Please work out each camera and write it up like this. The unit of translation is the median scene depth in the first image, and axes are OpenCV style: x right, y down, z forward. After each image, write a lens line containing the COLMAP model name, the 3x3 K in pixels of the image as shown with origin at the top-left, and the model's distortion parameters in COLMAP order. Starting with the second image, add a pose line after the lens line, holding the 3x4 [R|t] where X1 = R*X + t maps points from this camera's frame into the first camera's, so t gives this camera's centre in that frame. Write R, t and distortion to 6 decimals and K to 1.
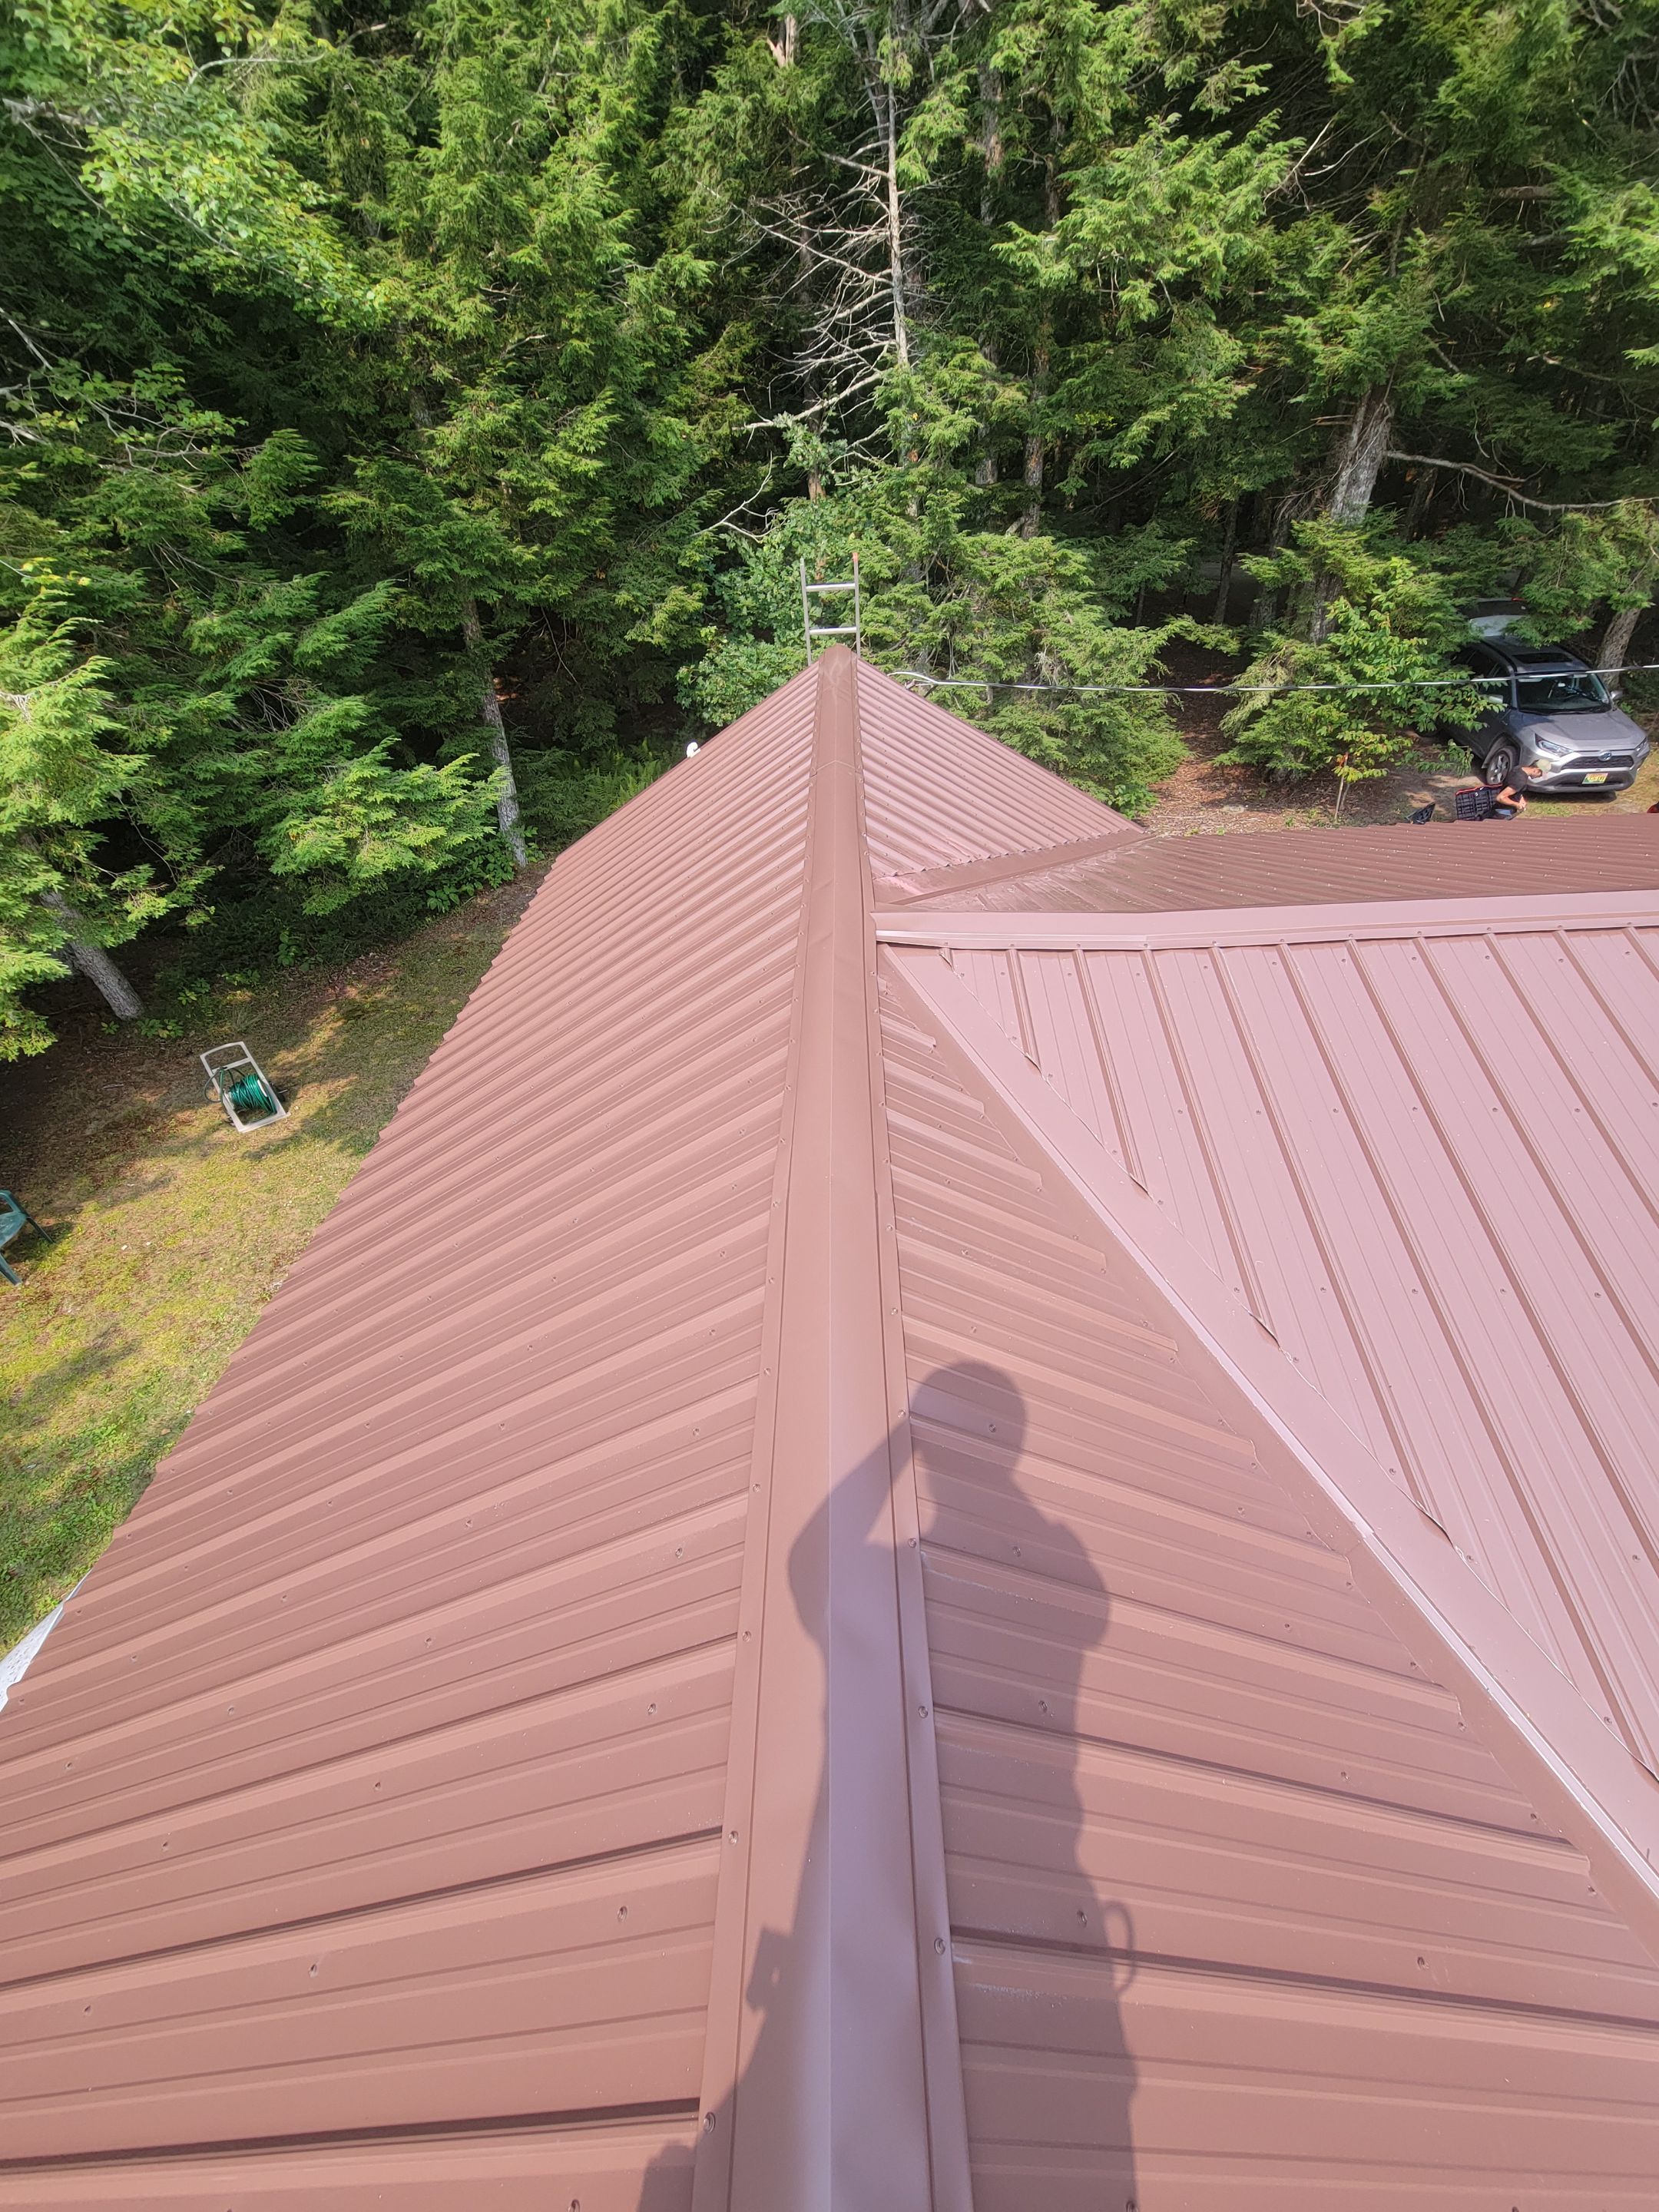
lens RADIAL K [[901.6, 0, 825.5], [0, 901.6, 1108.6], [0, 0, 1]] dist [-0.000295, 0.000251]
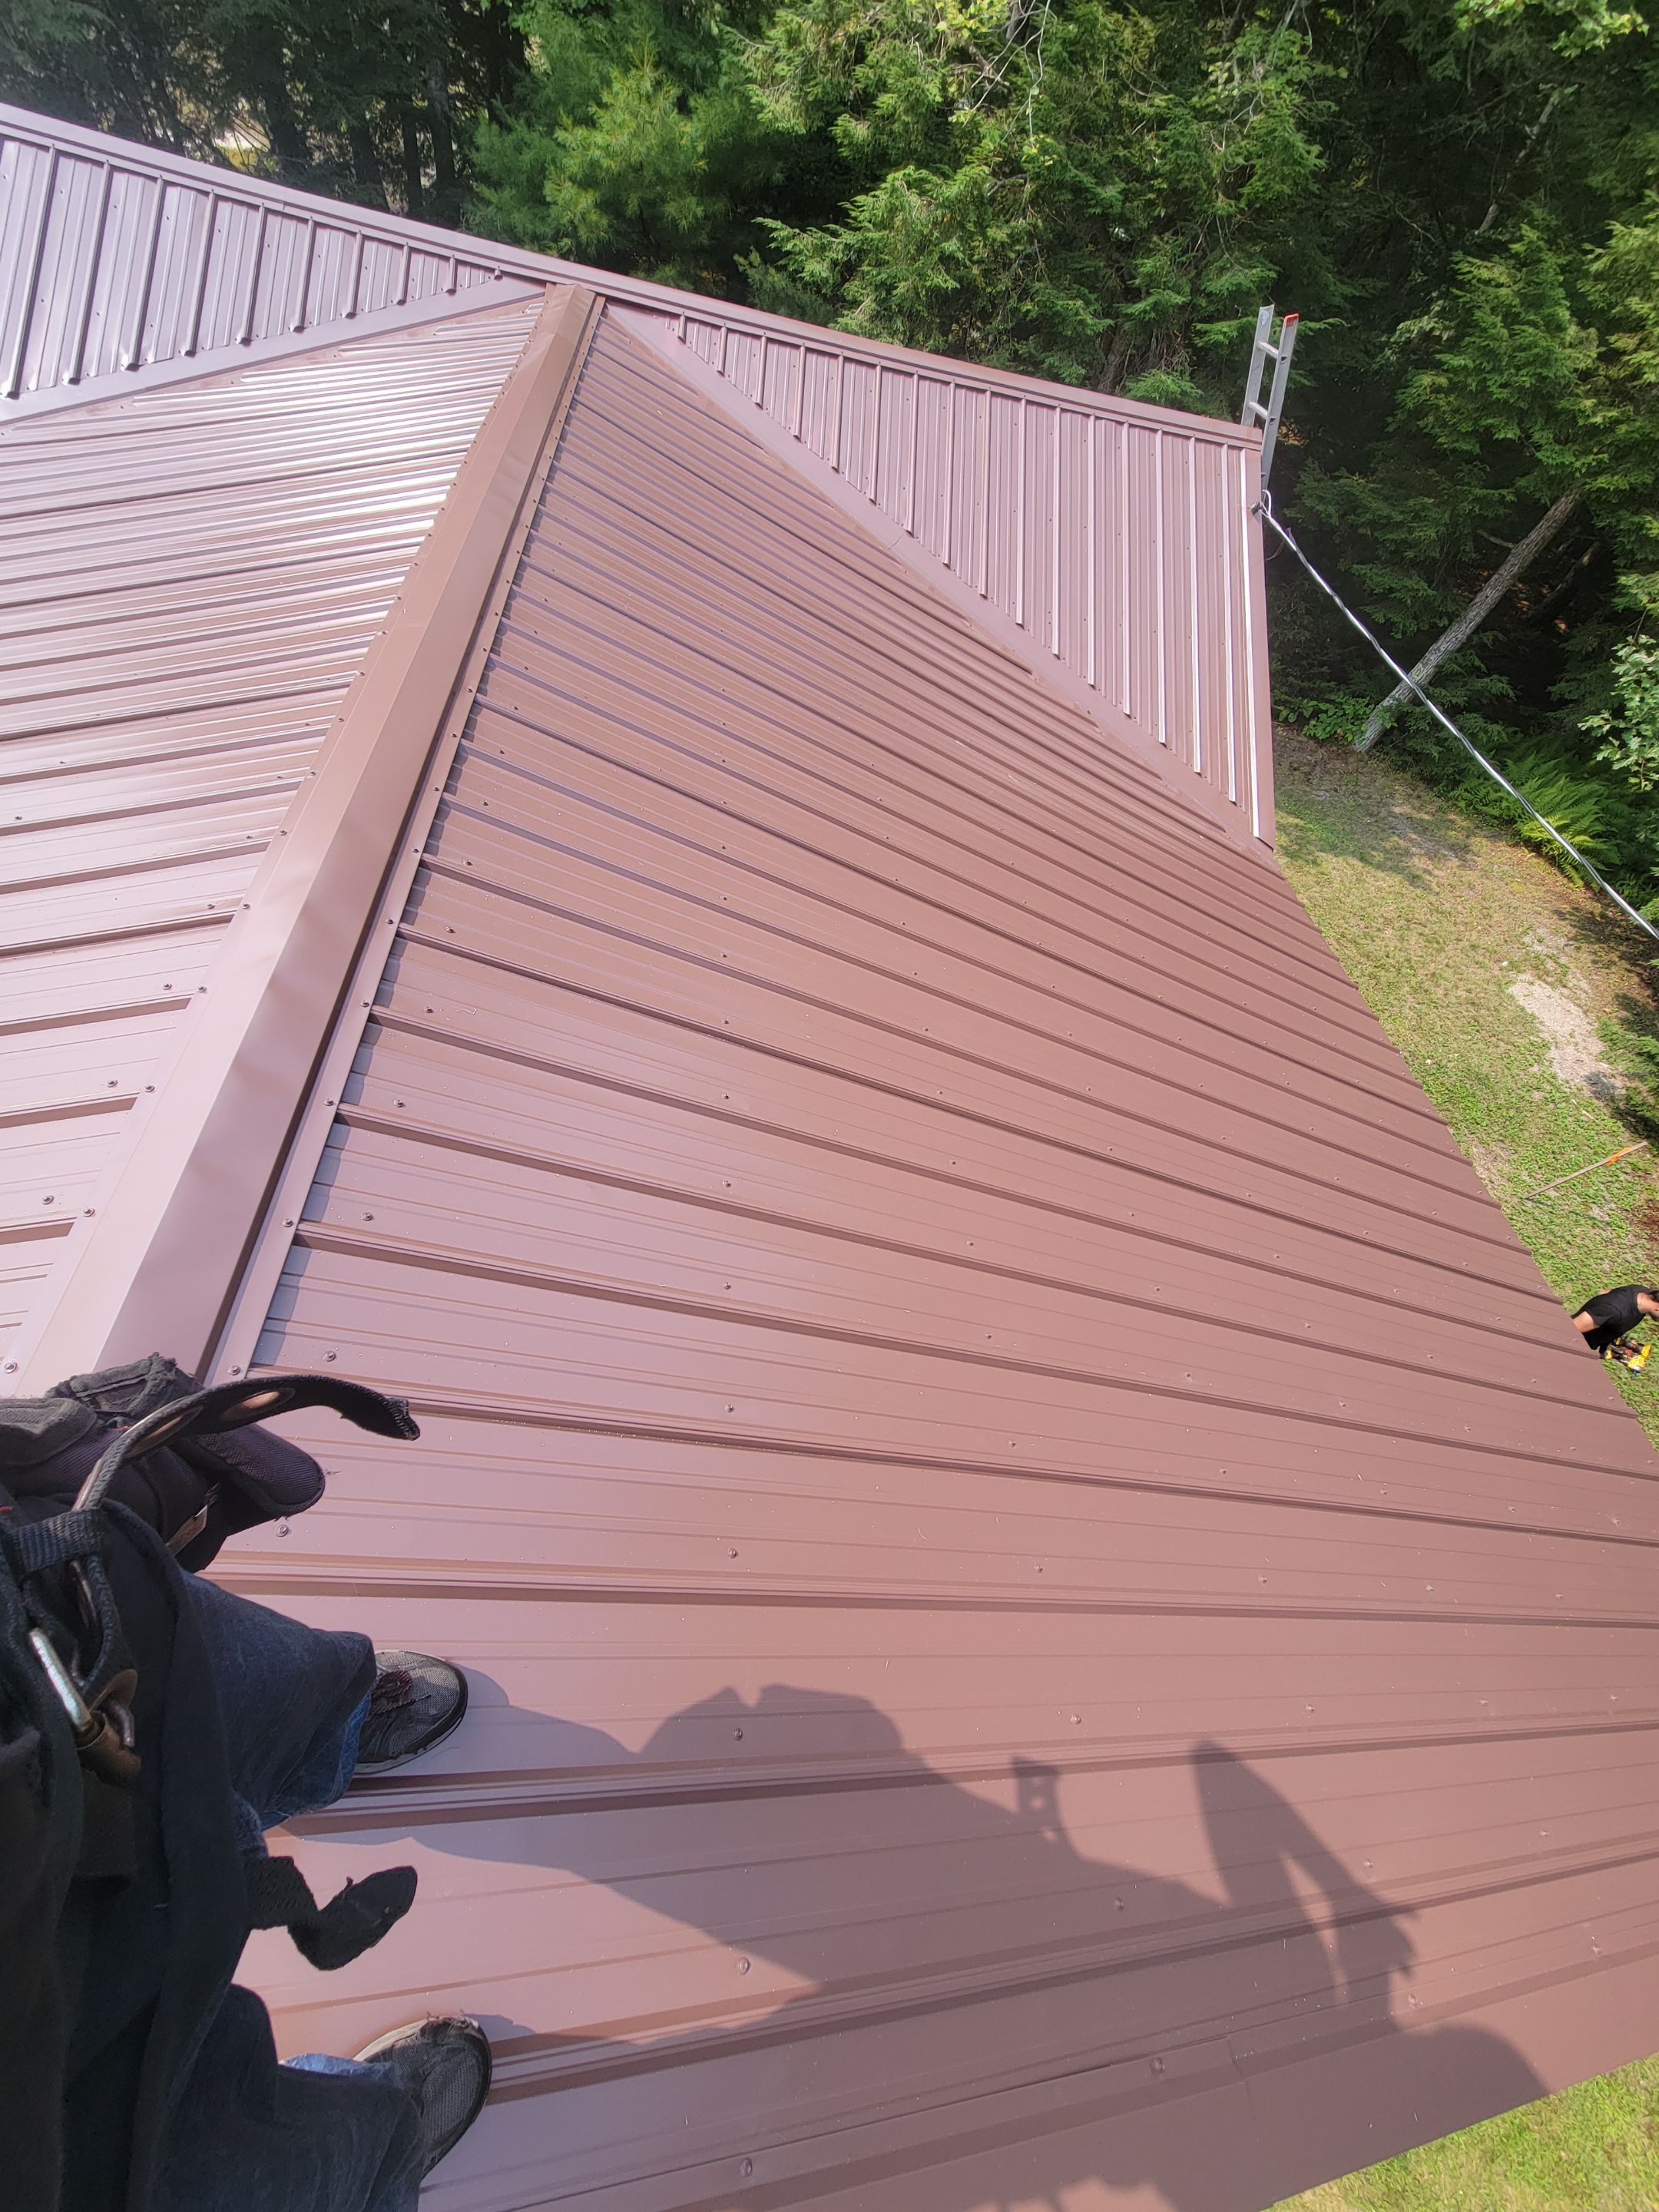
lens RADIAL K [[901.6, 0, 829.8], [0, 901.6, 1110.6], [0, 0, 1]] dist [-0.000295, 0.000251]
pose [[0.079509, 0.807650, -0.584278, 0.630475], [-0.757103, 0.430206, 0.491648, -0.203439], [0.648439, 0.403268, 0.645679, 0.247540]]
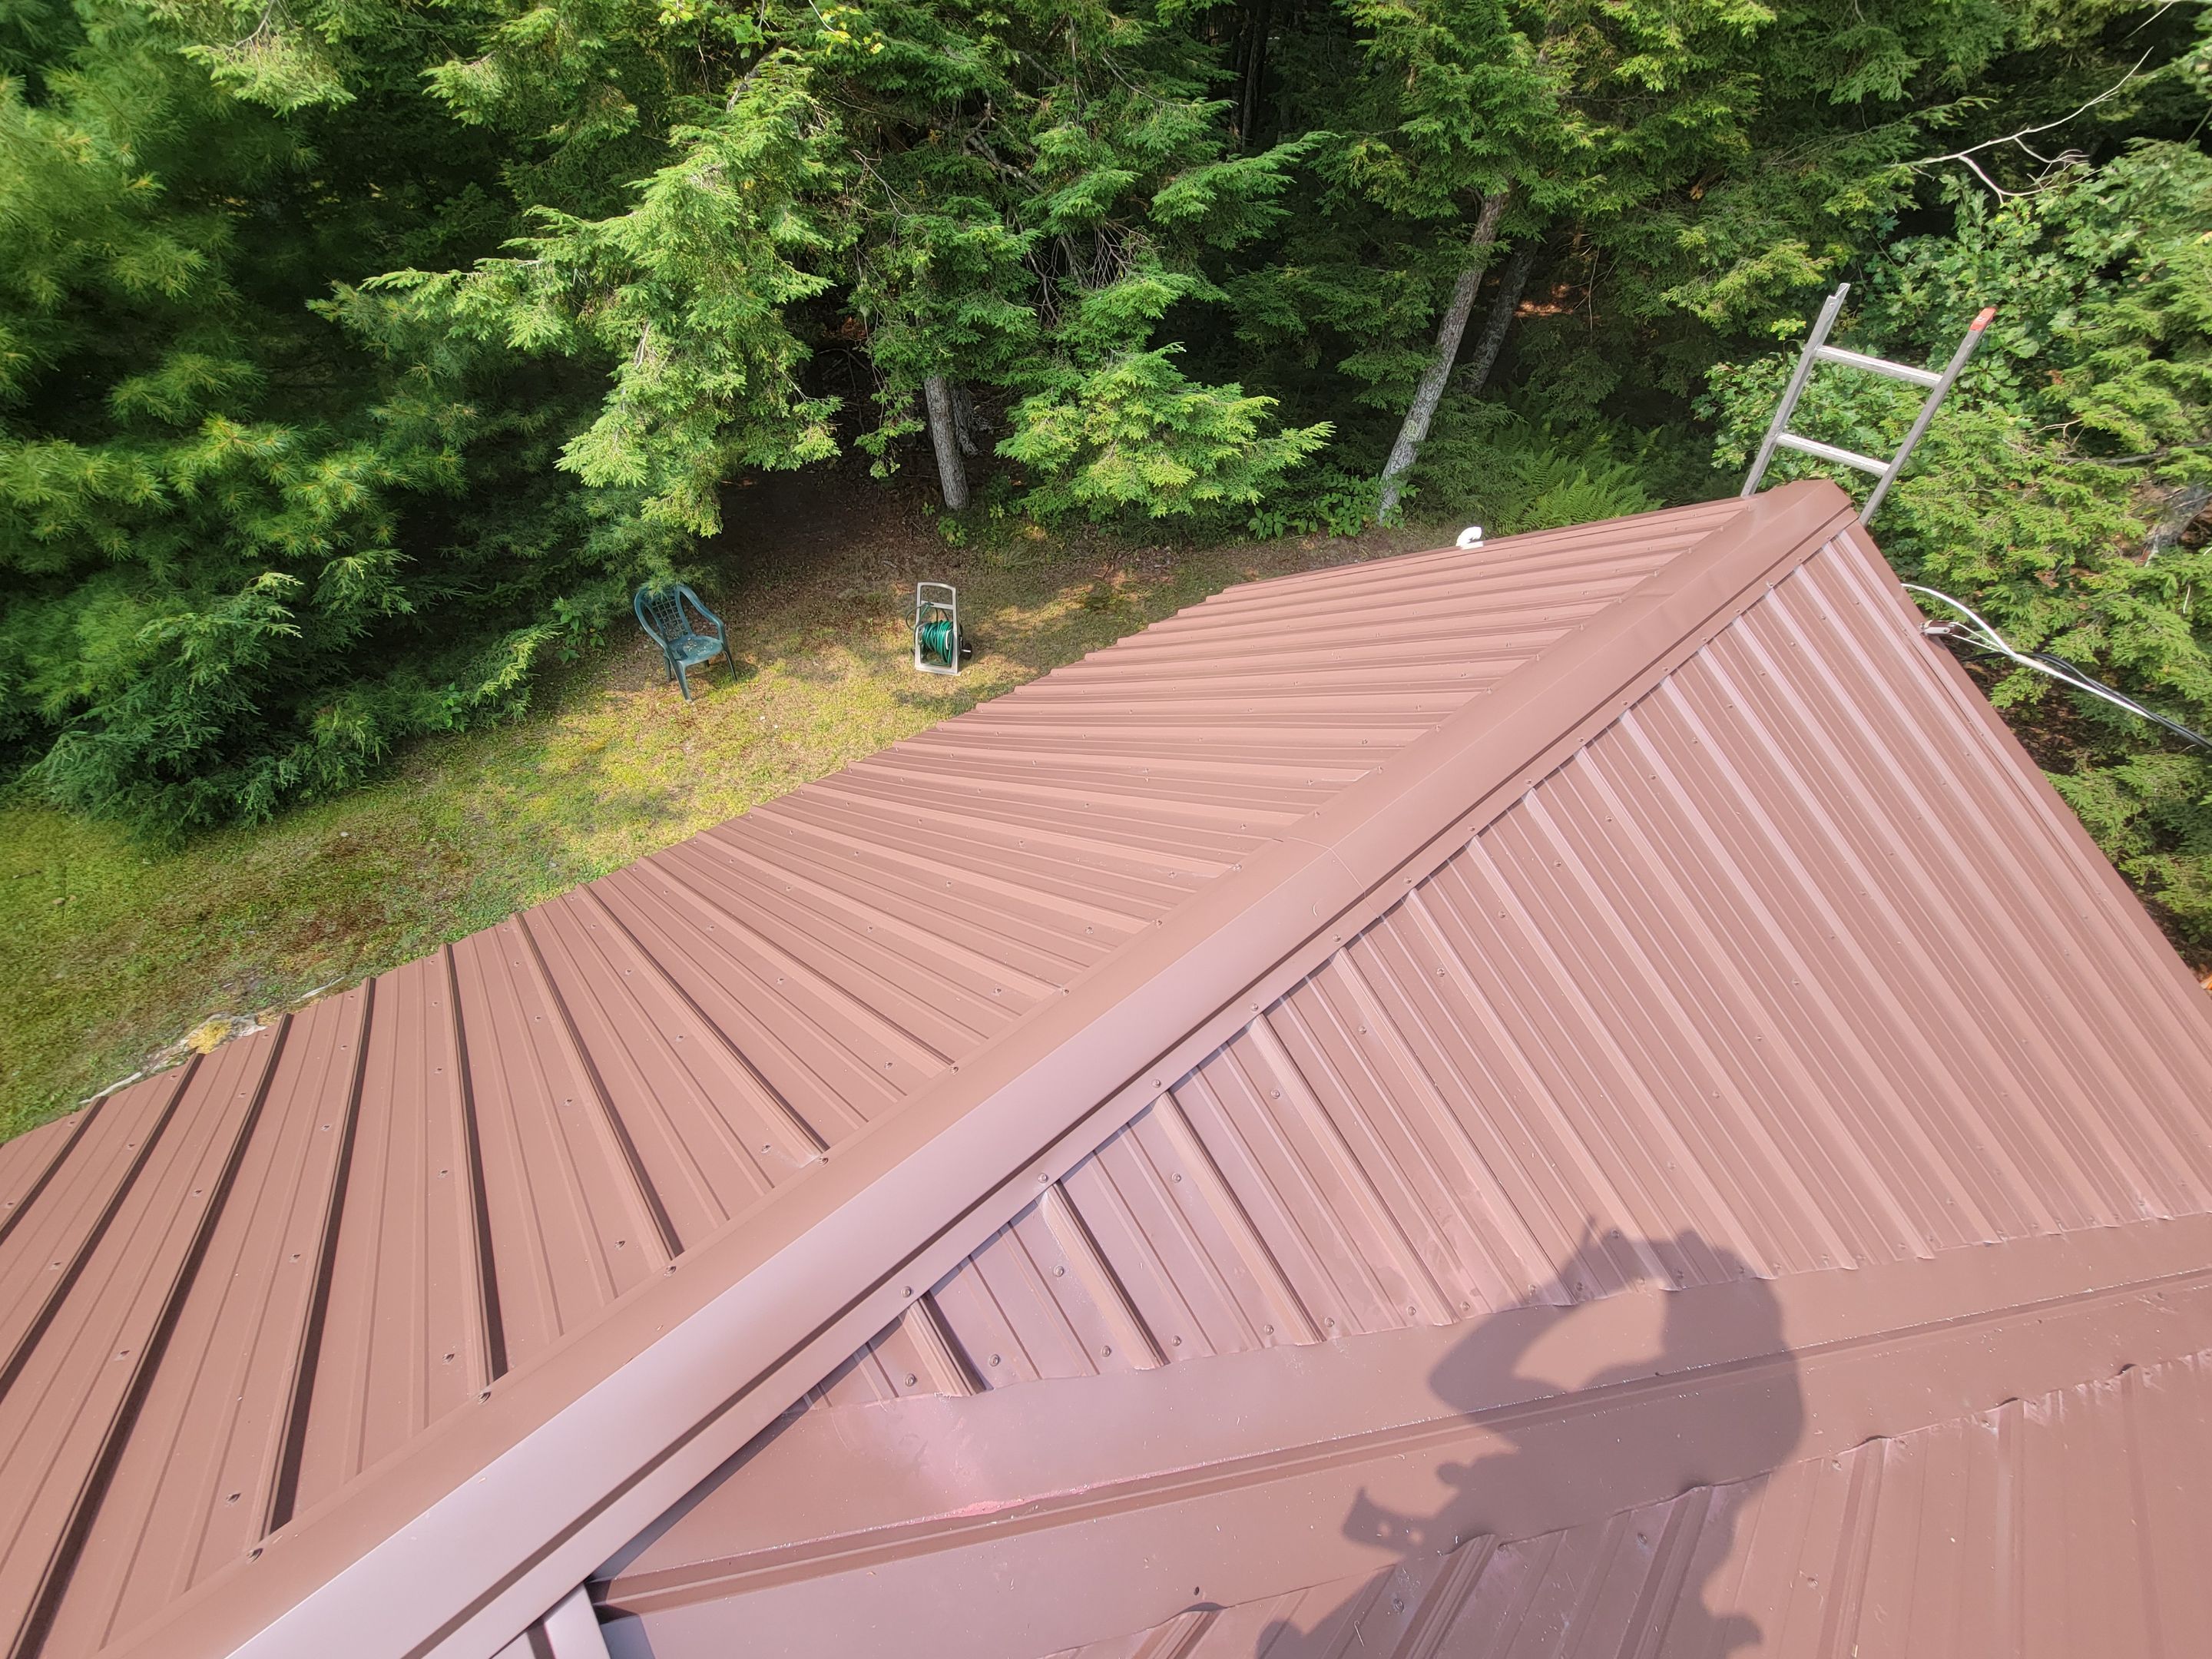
lens RADIAL K [[901.6, 0, 1110.4], [0, 901.6, 828.4], [0, 0, 1]] dist [-0.000295, 0.000251]
pose [[0.672805, 0.577338, -0.462617, 0.049663], [-0.513226, 0.814608, 0.270208, -0.182797], [0.532853, 0.055630, 0.844378, 0.251214]]
